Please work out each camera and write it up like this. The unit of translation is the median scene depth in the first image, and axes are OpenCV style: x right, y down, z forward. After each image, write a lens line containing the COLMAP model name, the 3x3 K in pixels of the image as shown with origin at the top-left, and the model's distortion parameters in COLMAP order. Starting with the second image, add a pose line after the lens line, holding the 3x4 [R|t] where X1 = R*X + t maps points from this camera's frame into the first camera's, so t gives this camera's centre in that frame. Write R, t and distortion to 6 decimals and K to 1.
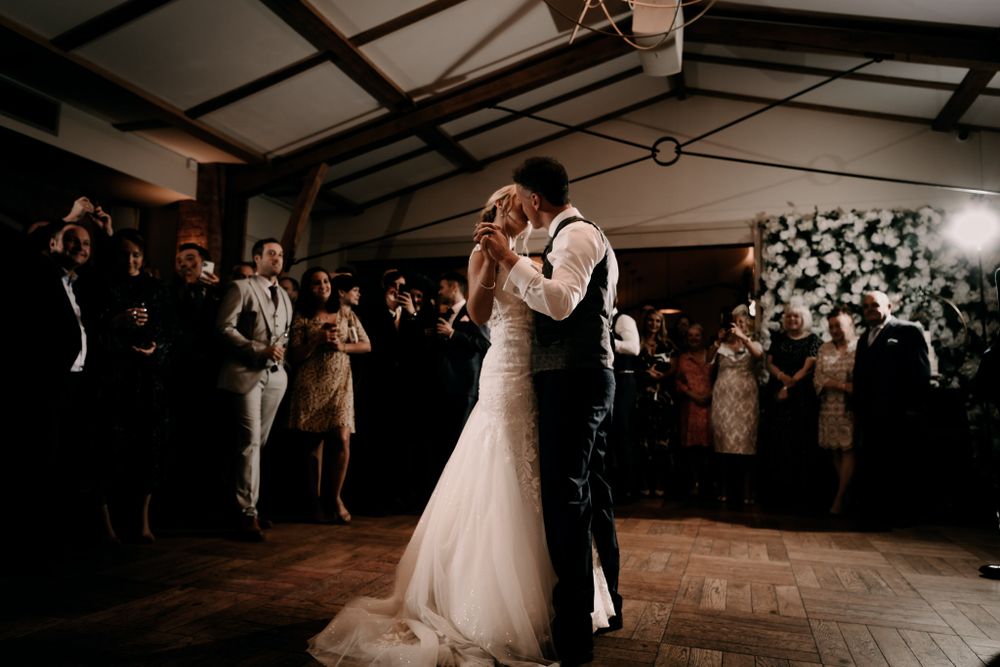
lens RADIAL K [[730.7, 0, 516.0], [0, 730.7, 334.9], [0, 0, 1]] dist [0.015841, -0.013962]
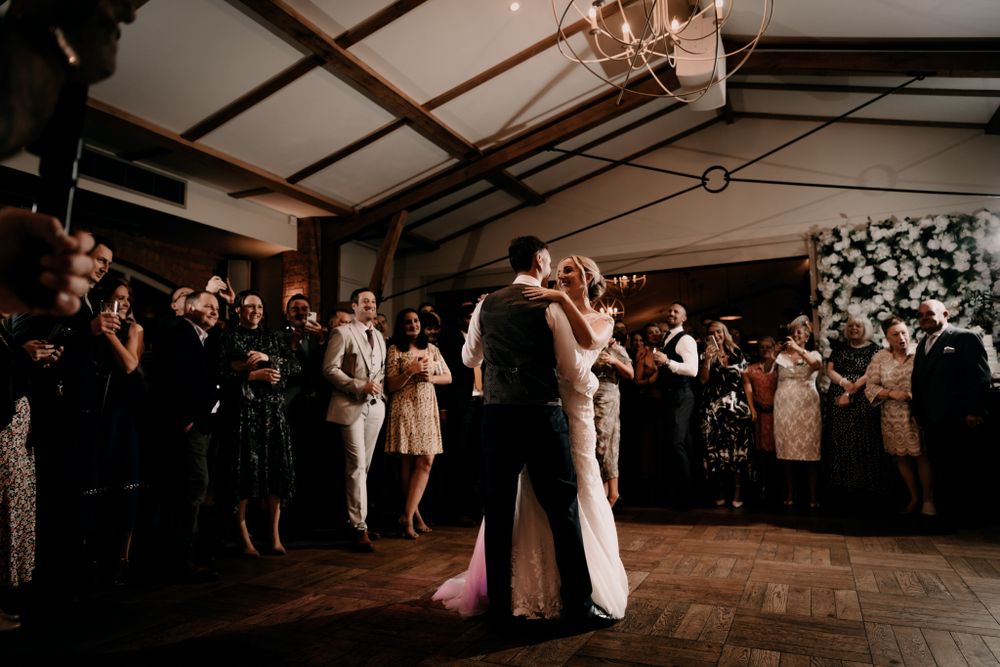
lens RADIAL K [[699.8, 0, 494.1], [0, 699.8, 334.9], [0, 0, 1]] dist [0.003906, -0.001775]
pose [[0.990578, -0.050735, -0.127202, 0.002665], [0.049920, 0.998707, -0.009583, -0.026227], [0.127524, 0.003143, 0.991831, -0.049267]]
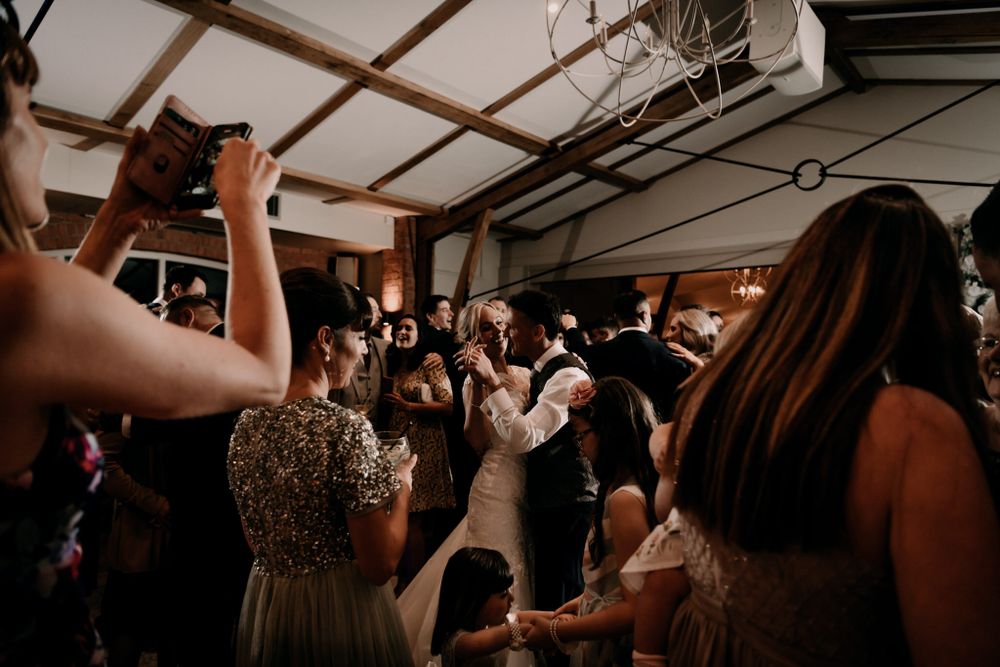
lens RADIAL K [[699.8, 0, 500.8], [0, 699.8, 329.8], [0, 0, 1]] dist [0.003906, -0.001775]
pose [[0.918716, -0.020909, -0.394364, 0.168514], [0.045080, 0.997622, 0.052127, -0.104593], [0.392337, -0.065668, 0.917475, 0.017778]]
